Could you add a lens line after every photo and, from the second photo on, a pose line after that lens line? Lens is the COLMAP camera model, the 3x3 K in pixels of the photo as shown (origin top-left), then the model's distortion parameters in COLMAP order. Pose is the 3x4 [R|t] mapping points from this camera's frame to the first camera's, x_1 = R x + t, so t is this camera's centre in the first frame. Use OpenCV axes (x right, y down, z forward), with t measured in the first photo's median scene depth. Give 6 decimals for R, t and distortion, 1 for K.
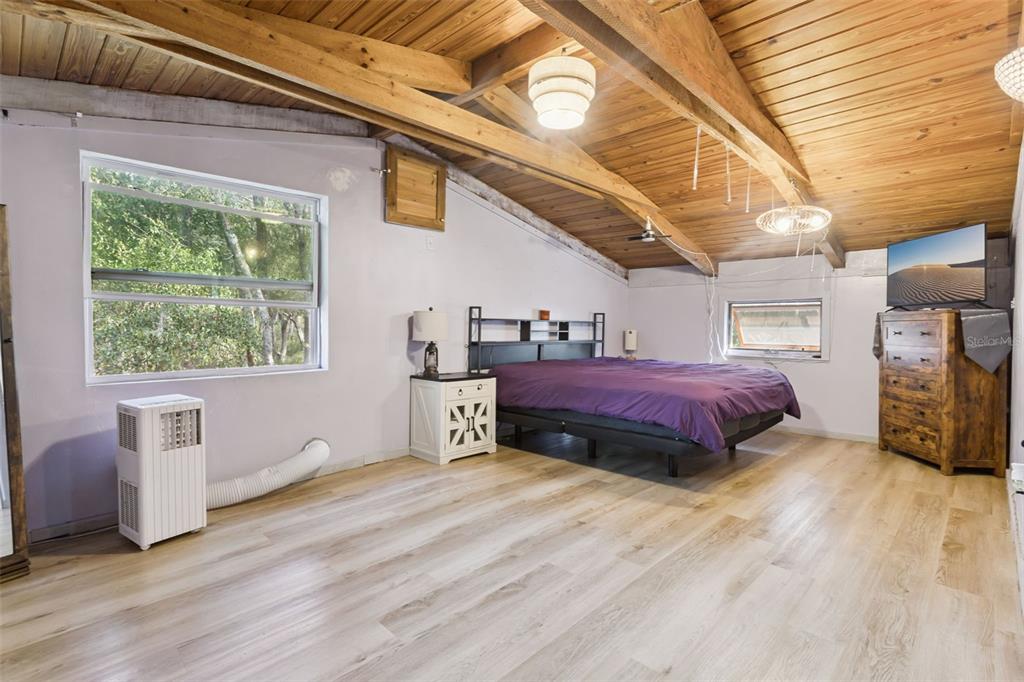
lens RADIAL K [[482.2, 0, 512.0], [0, 482.2, 341.0], [0, 0, 1]] dist [0.002371, 0.000575]
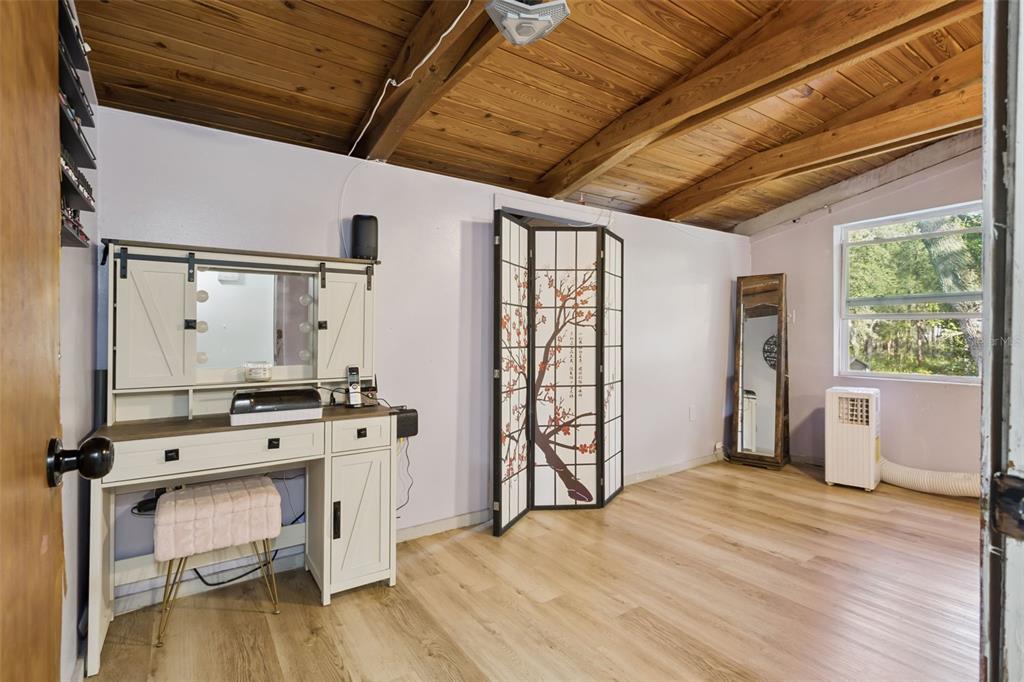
lens RADIAL K [[482.2, 0, 512.0], [0, 482.2, 341.0], [0, 0, 1]] dist [0.002371, 0.000575]
pose [[-0.214714, 0.001222, -0.976676, 0.895636], [-0.024425, 0.999680, 0.006621, -0.004793], [0.976371, 0.025277, -0.214616, 0.326860]]
